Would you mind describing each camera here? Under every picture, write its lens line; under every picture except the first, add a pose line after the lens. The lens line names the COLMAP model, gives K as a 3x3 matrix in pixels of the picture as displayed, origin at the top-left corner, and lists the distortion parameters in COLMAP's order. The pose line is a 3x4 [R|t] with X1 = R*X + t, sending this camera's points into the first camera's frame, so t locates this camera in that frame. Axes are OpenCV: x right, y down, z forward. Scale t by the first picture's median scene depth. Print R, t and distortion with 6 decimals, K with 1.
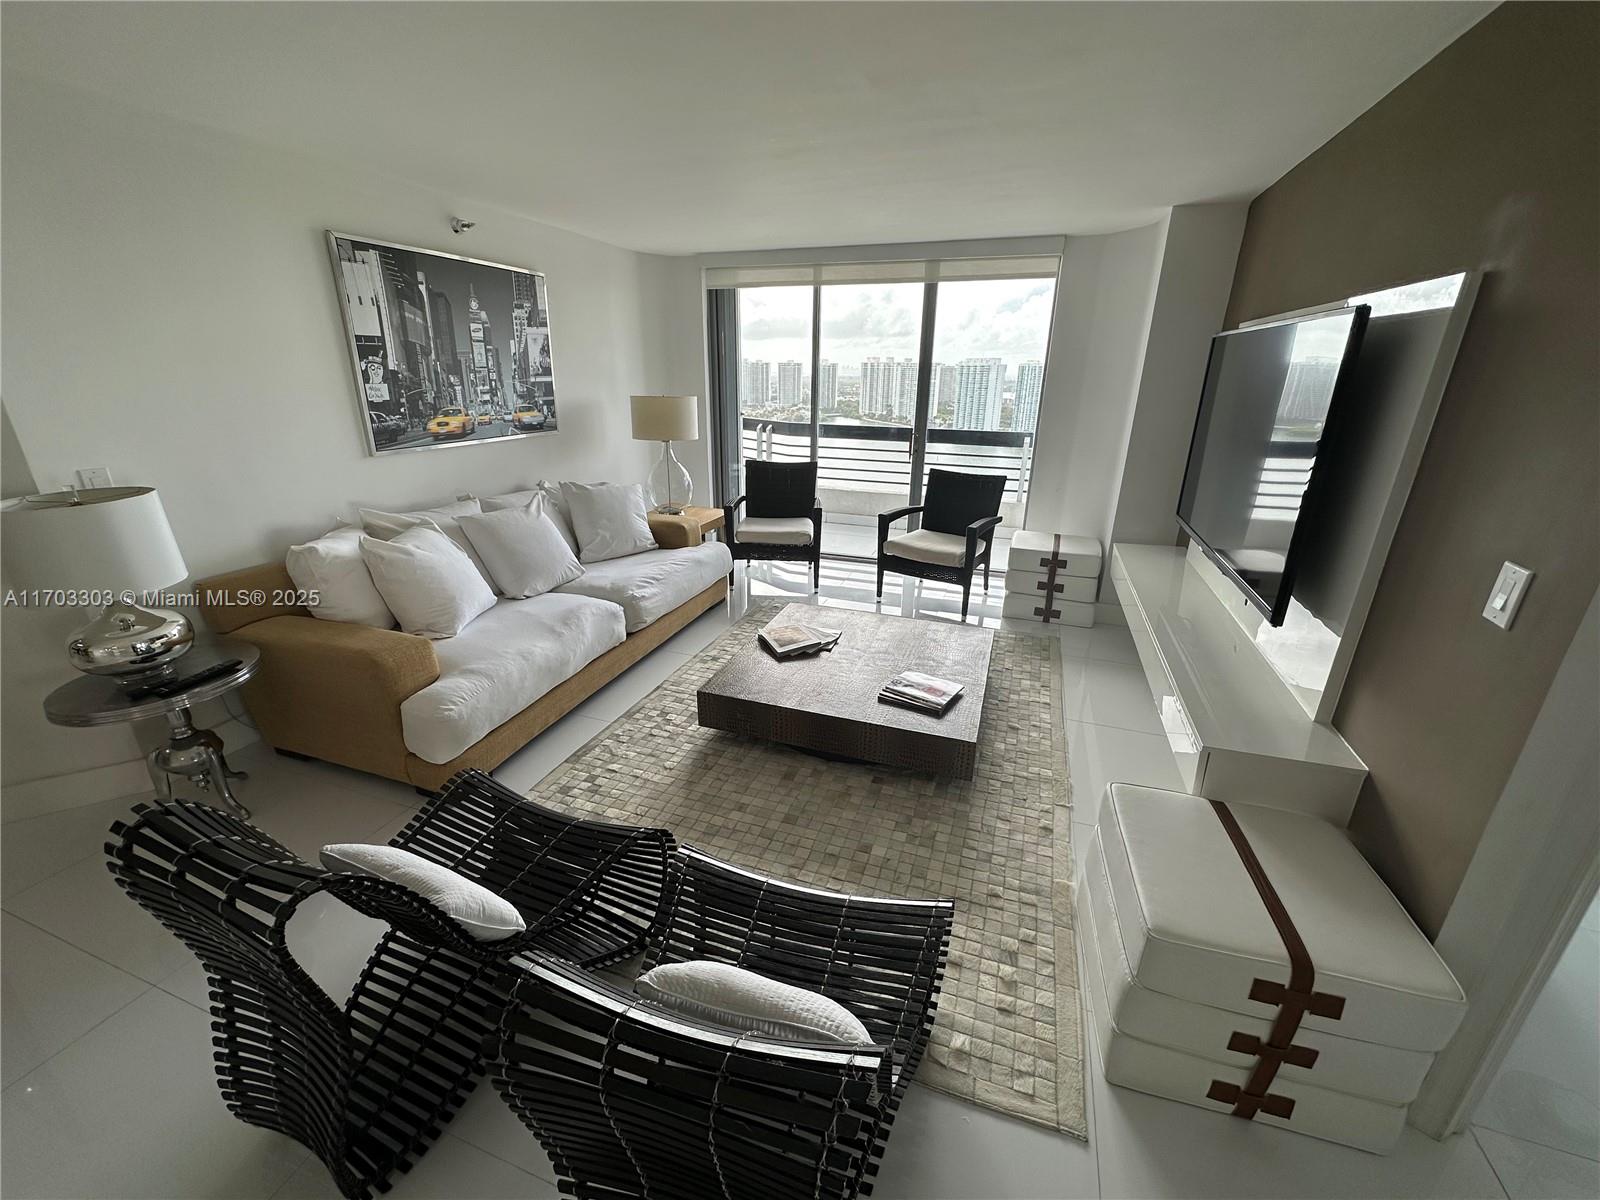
lens RADIAL K [[639.8, 0, 800.0], [0, 639.8, 600.0], [0, 0, 1]] dist [0.001390, 0.000141]
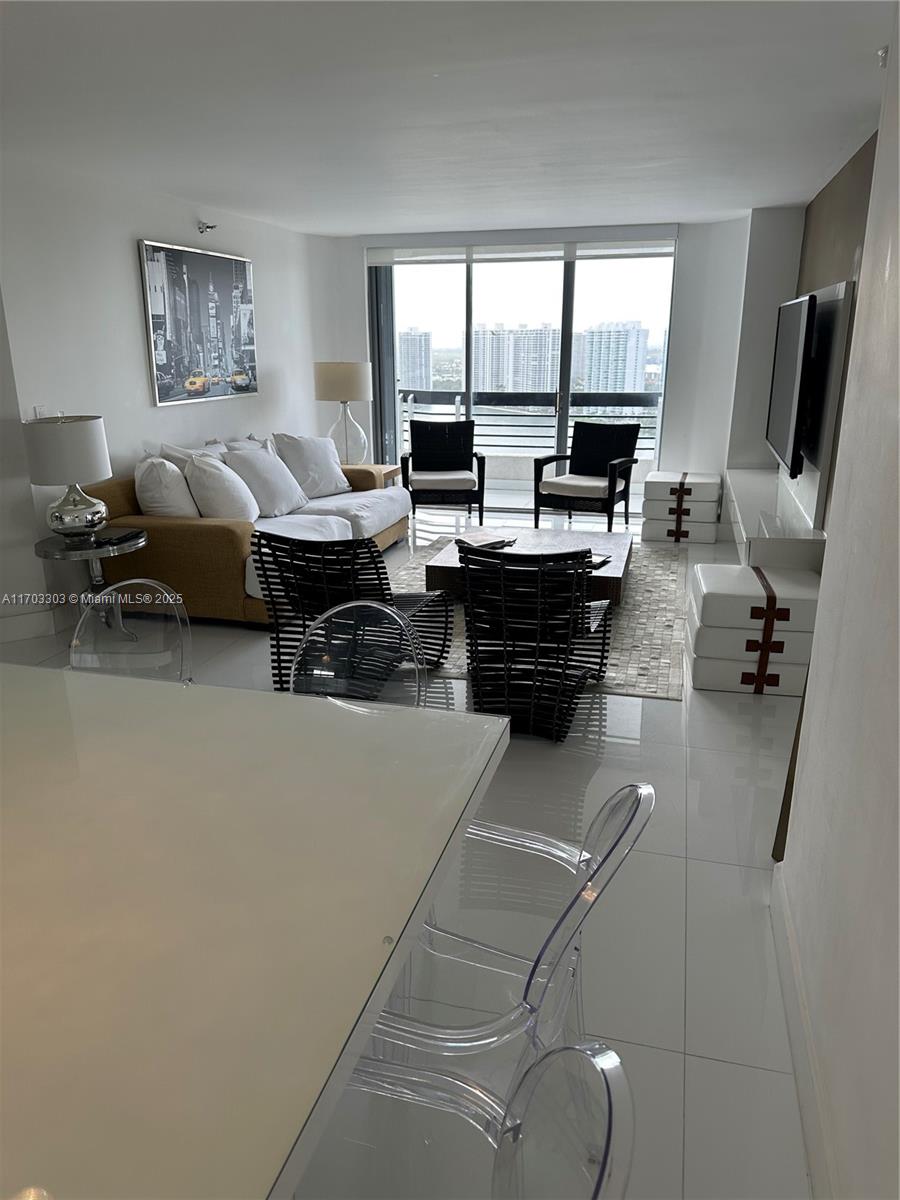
lens RADIAL K [[842.4, 0, 449.8], [0, 842.4, 604.1], [0, 0, 1]] dist [0.212467, -0.448861]
pose [[0.996905, -0.037297, 0.069211, -0.163727], [0.040500, 0.998144, -0.045475, 0.215947], [-0.067386, 0.048137, 0.996565, -0.588509]]
